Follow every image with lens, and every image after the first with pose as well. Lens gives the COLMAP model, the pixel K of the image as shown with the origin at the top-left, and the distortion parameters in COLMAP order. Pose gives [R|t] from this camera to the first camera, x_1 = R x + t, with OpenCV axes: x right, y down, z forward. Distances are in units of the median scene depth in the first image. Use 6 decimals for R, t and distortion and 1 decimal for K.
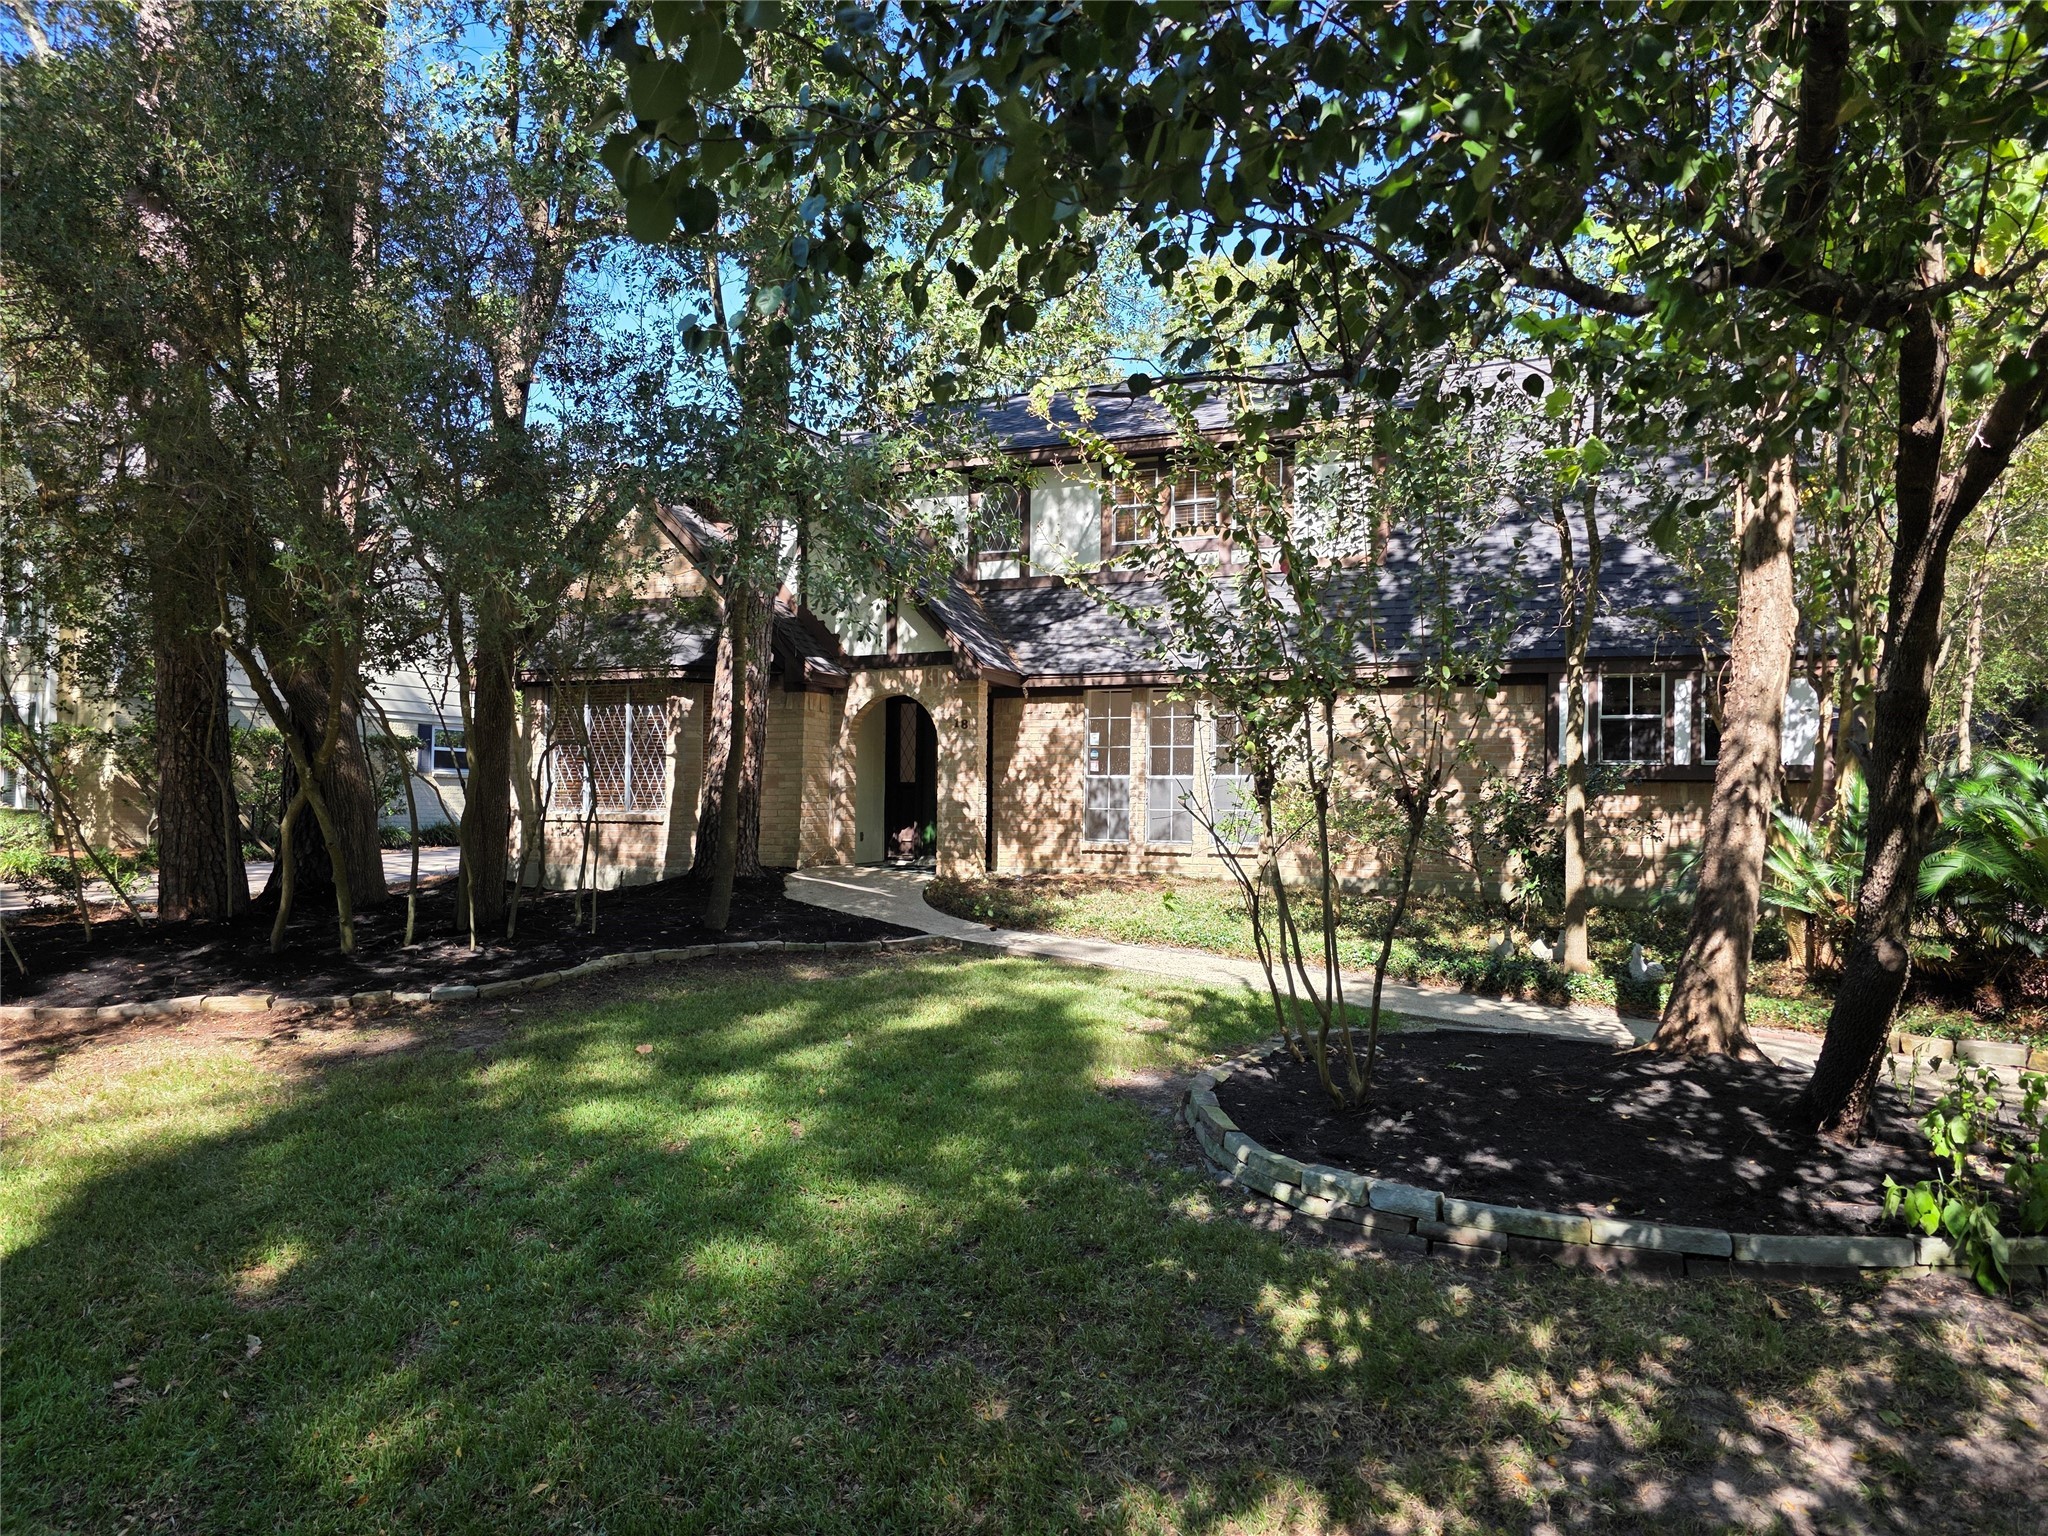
lens RADIAL K [[1370.1, 0, 1028.7], [0, 1370.1, 782.0], [0, 0, 1]] dist [0.126293, -0.246373]
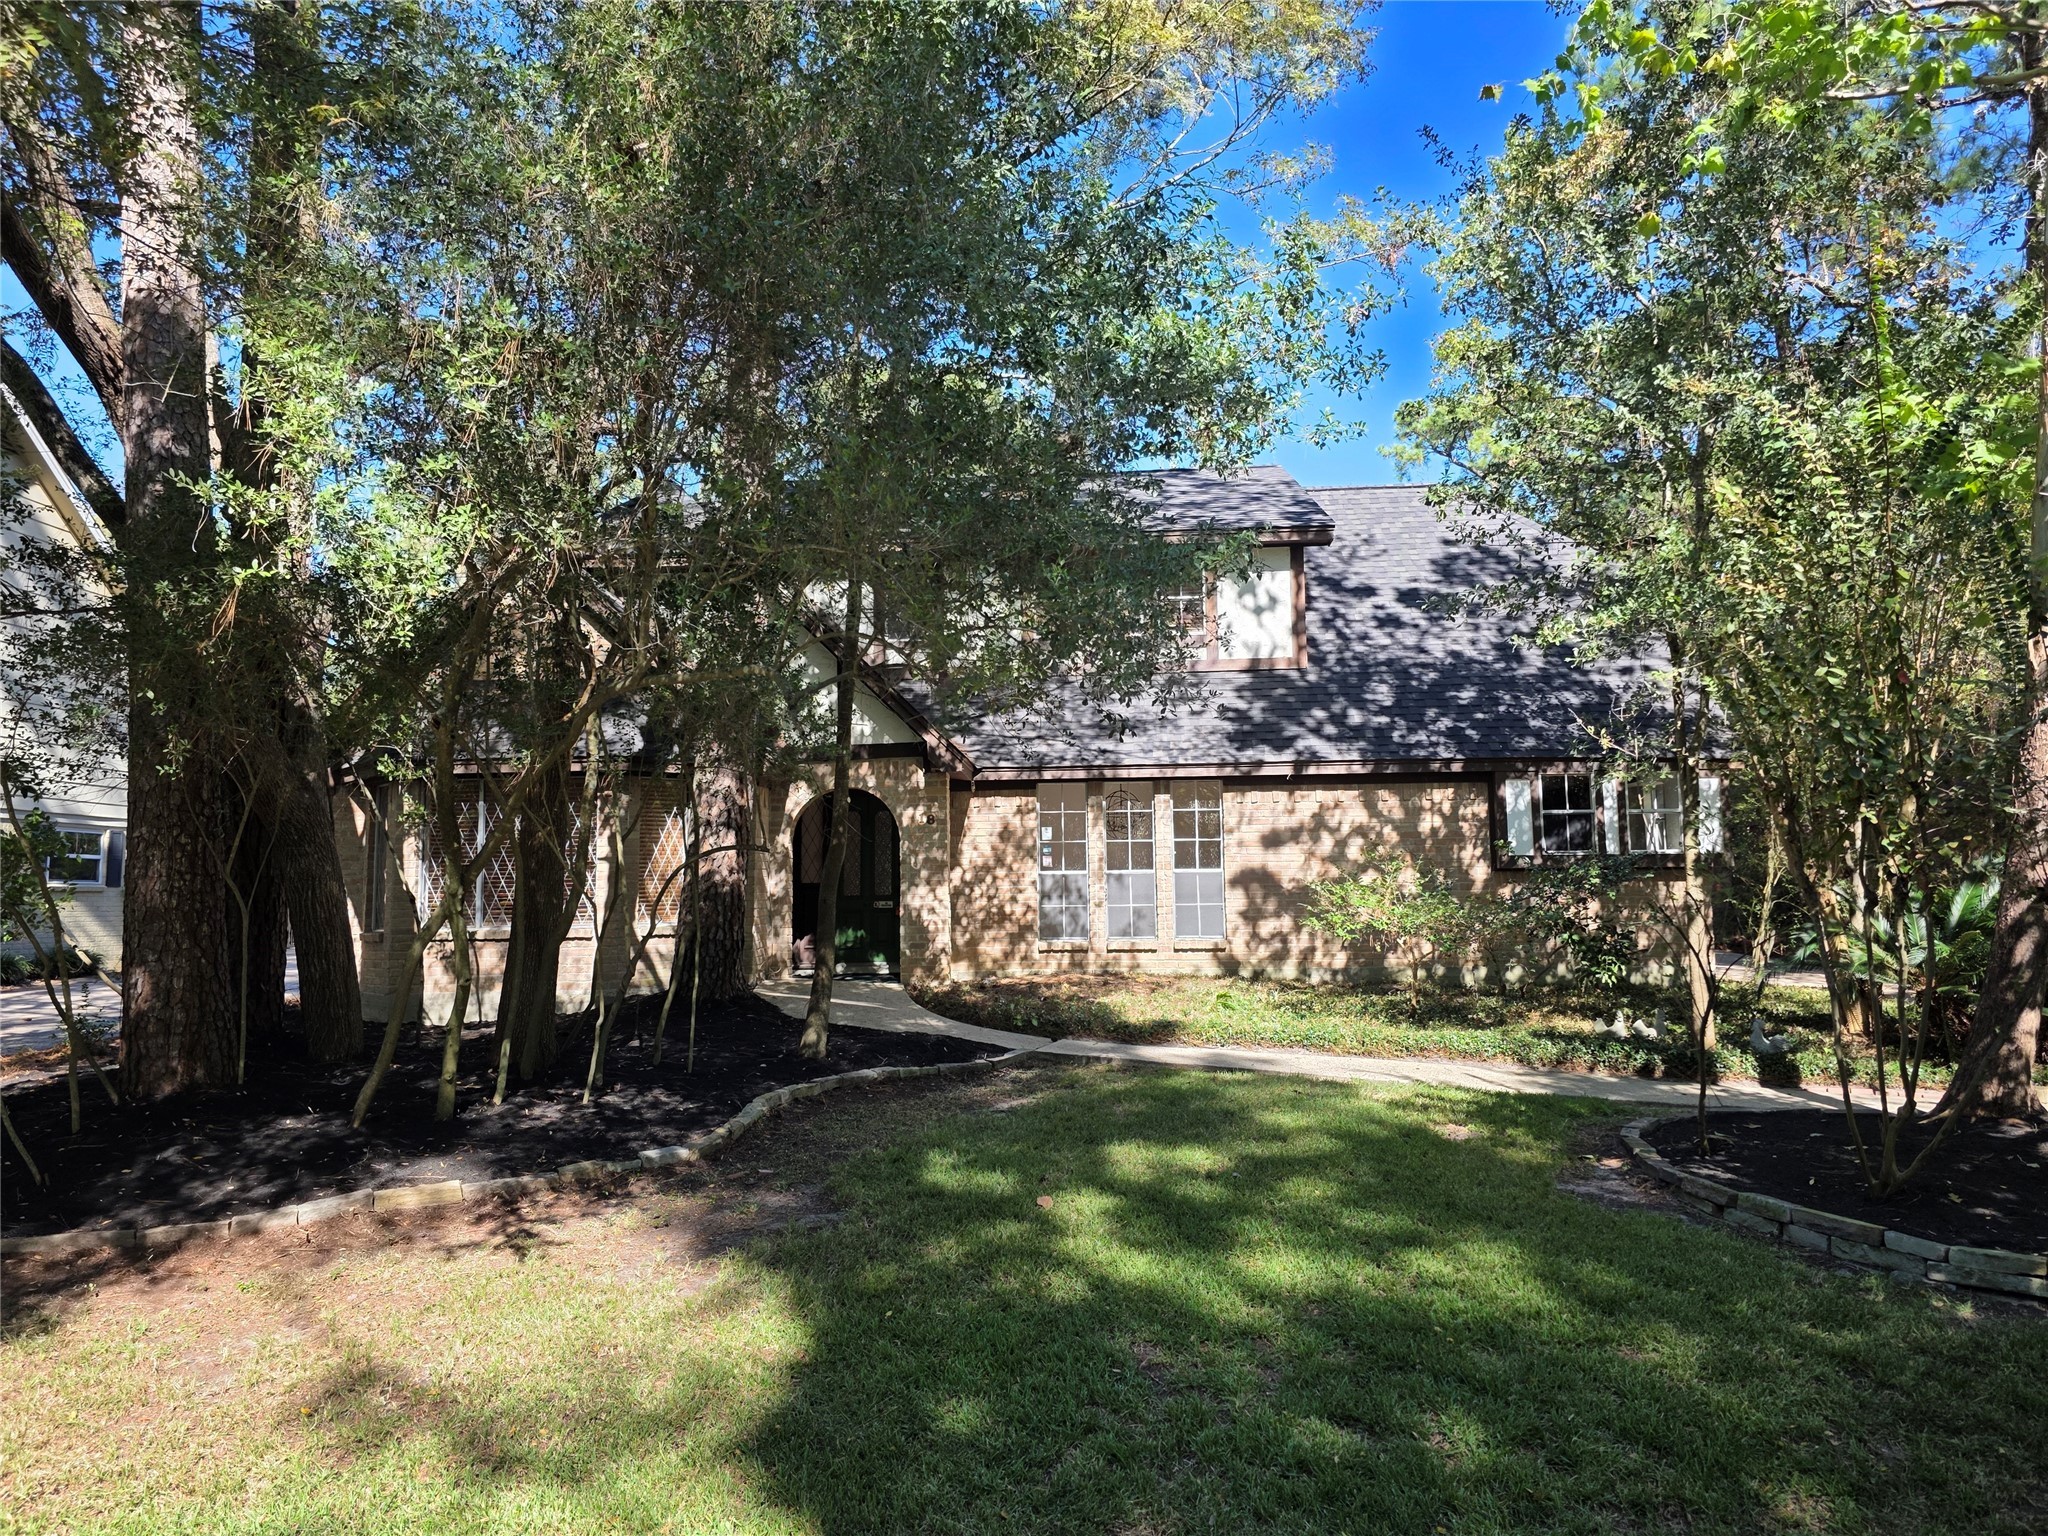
lens RADIAL K [[1370.1, 0, 1028.7], [0, 1370.1, 782.0], [0, 0, 1]] dist [0.126293, -0.246373]
pose [[0.922625, -0.003978, 0.385677, -0.336961], [0.021012, 0.998980, -0.039962, -0.029482], [-0.385125, 0.044974, 0.921768, 0.111031]]
